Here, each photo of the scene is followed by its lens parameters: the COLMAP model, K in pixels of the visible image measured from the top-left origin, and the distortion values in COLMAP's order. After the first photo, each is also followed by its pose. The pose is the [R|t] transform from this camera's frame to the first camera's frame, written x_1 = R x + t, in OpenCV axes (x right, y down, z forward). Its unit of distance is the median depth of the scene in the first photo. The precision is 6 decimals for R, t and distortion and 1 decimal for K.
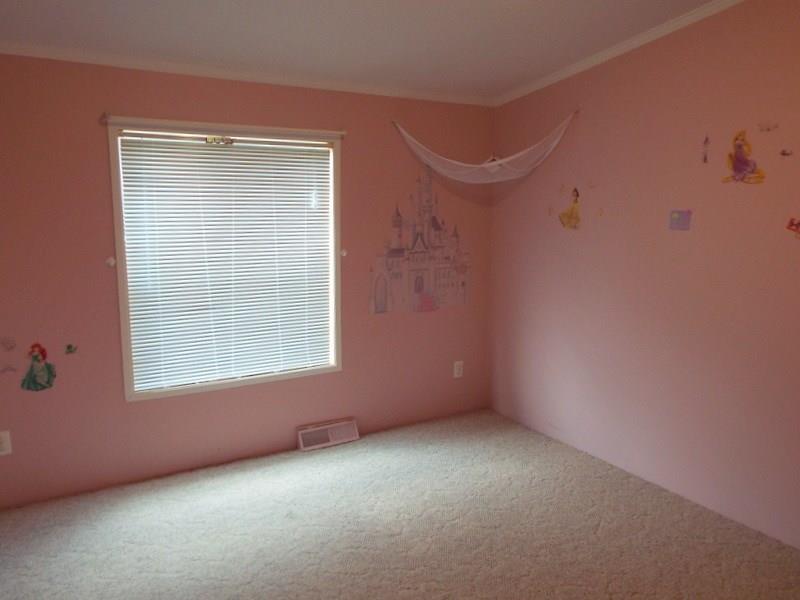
lens RADIAL K [[601.2, 0, 400.0], [0, 601.2, 300.0], [0, 0, 1]] dist [-0.009267, 0.002764]
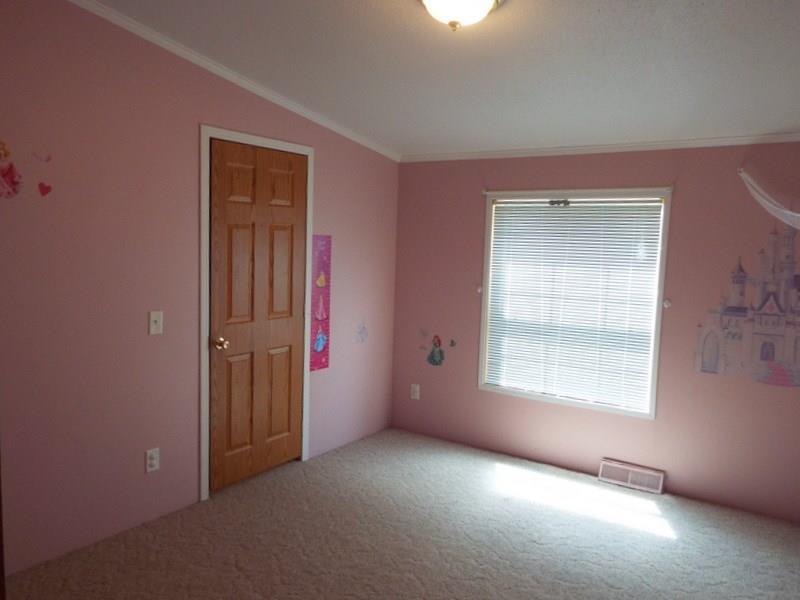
lens RADIAL K [[601.2, 0, 400.0], [0, 601.2, 300.0], [0, 0, 1]] dist [-0.009267, 0.002764]
pose [[0.429863, 0.087968, -0.898599, 0.642455], [-0.175963, 0.984321, 0.012185, -0.018513], [0.885582, 0.152882, 0.438602, 0.160926]]
